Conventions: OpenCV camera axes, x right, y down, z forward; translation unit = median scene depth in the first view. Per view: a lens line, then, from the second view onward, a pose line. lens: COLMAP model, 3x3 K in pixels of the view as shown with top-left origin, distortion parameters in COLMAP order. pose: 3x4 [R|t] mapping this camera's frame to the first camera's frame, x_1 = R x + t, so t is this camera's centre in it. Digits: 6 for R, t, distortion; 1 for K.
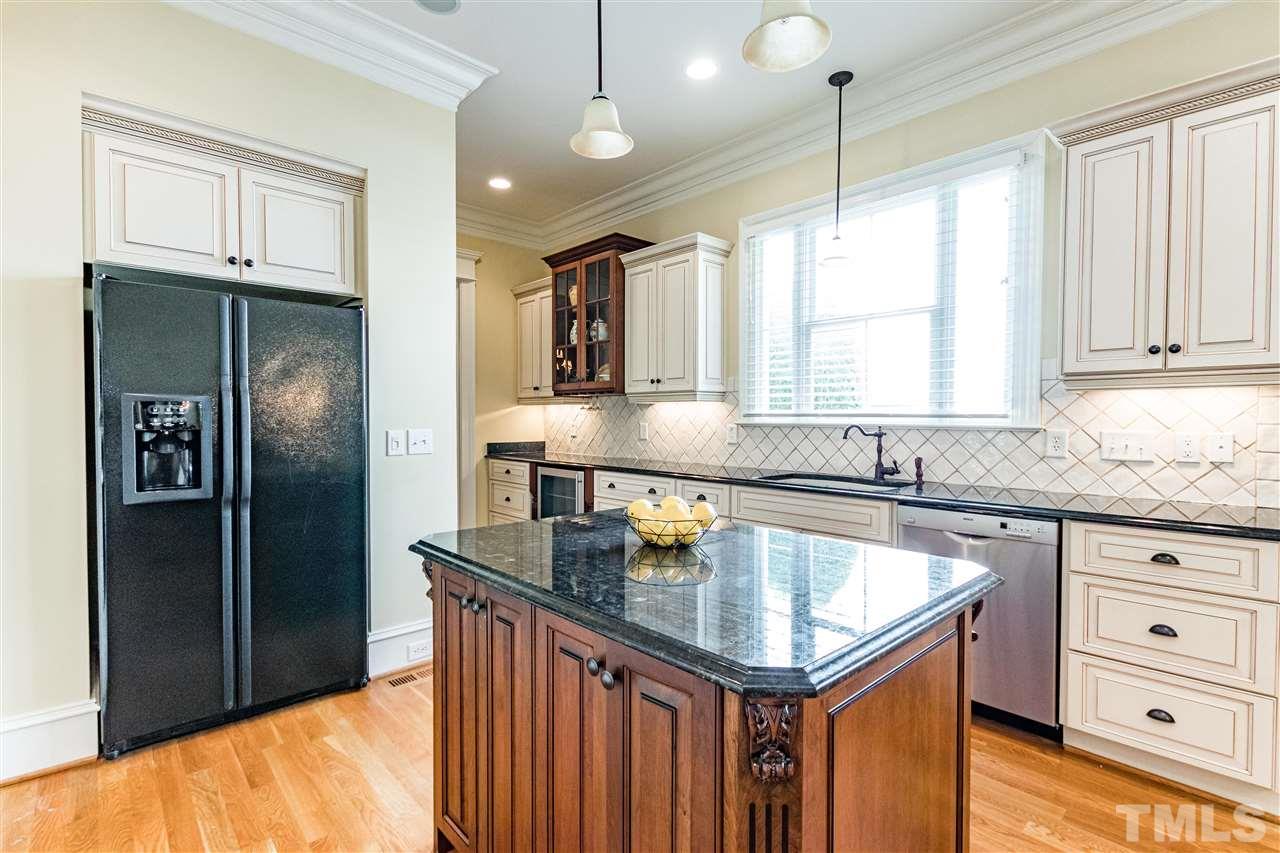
lens RADIAL K [[596.4, 0, 634.7], [0, 596.4, 431.0], [0, 0, 1]] dist [0.010142, -0.000515]
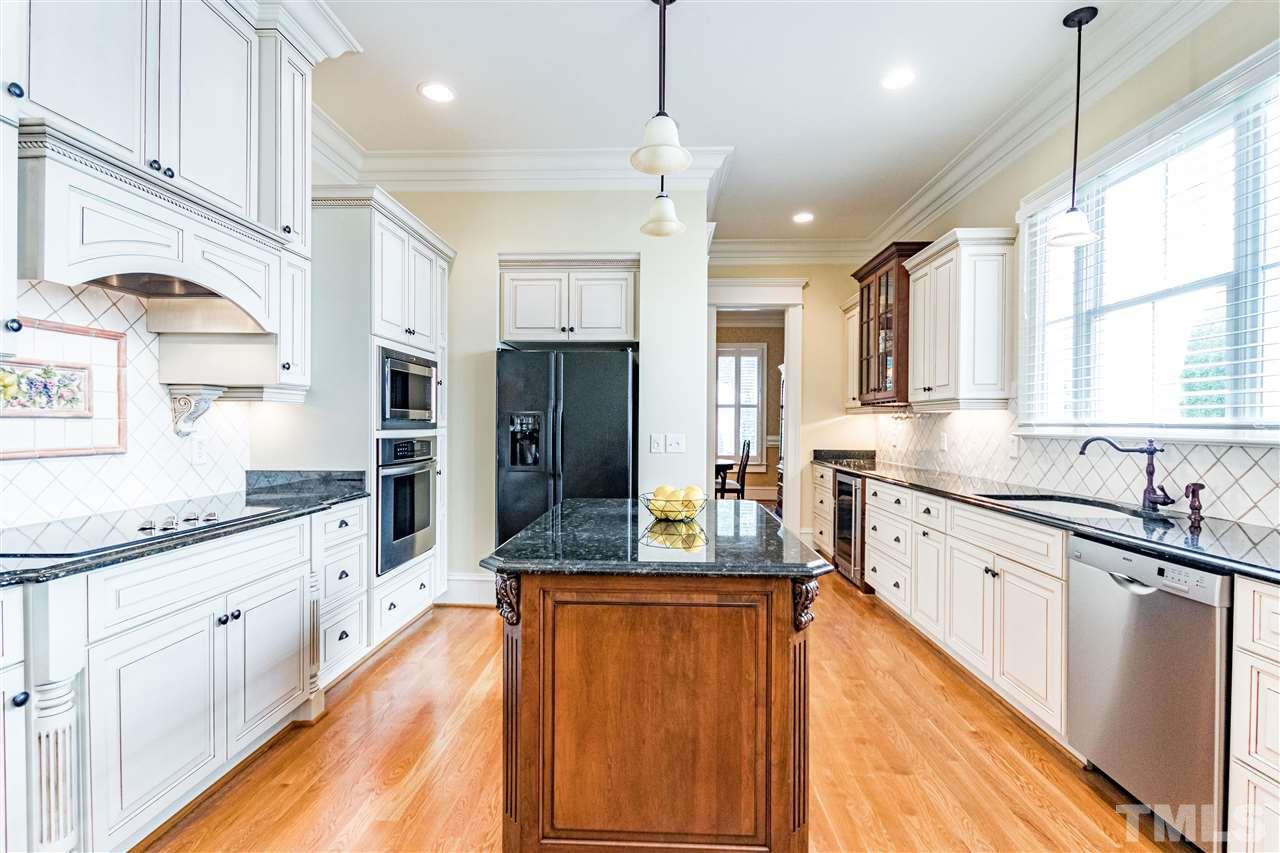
lens RADIAL K [[591.6, 0, 637.0], [0, 591.6, 434.5], [0, 0, 1]] dist [0.007135, -0.000692]
pose [[0.707172, 0.015489, -0.706872, 0.482588], [-0.021664, 0.999765, 0.000233, -0.001089], [0.706709, 0.015149, 0.707342, -0.001181]]
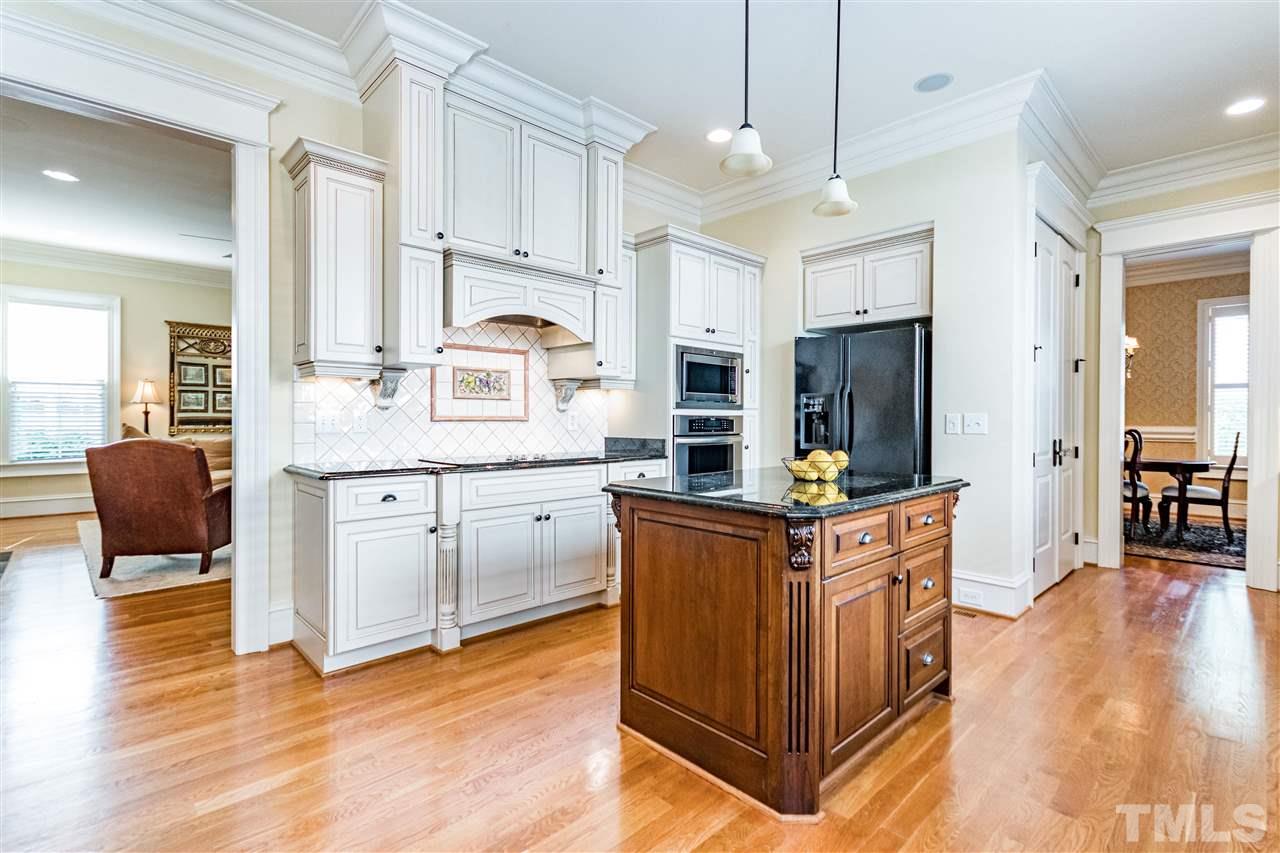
lens RADIAL K [[587.0, 0, 642.3], [0, 587.0, 428.7], [0, 0, 1]] dist [0.013572, -0.008280]
pose [[0.020985, 0.015948, -0.999653, 0.756381], [-0.028388, 0.999479, 0.015349, 0.026393], [0.999377, 0.028056, 0.021427, 0.284995]]
